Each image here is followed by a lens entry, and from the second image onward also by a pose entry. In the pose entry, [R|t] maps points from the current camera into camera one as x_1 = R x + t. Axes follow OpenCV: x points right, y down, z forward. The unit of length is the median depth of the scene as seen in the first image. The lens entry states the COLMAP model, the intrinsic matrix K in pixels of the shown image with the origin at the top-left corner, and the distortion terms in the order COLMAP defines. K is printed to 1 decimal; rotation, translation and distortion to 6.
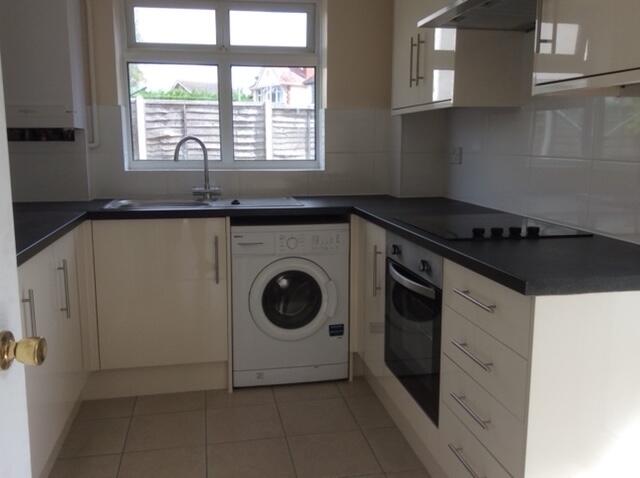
lens RADIAL K [[592.0, 0, 319.2], [0, 592.0, 239.5], [0, 0, 1]] dist [-0.002234, 0.000000]
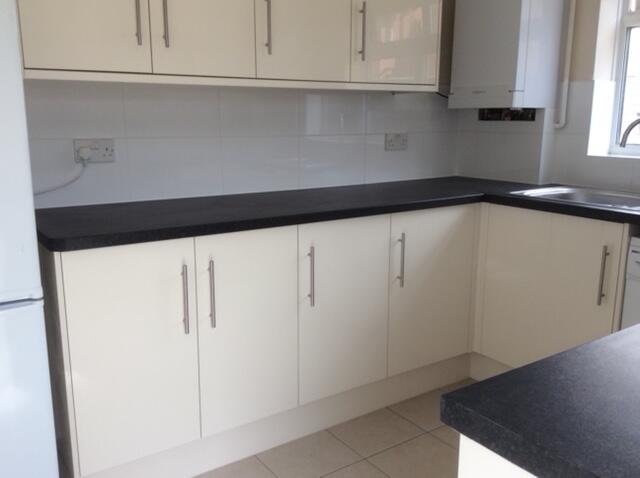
lens RADIAL K [[592.0, 0, 319.1], [0, 592.0, 238.4], [0, 0, 1]] dist [-0.002234, 0.000000]
pose [[0.383995, 0.187492, -0.904099, 0.376054], [-0.155755, 0.978288, 0.136724, -0.060959], [0.910103, 0.088316, 0.404861, 0.331596]]
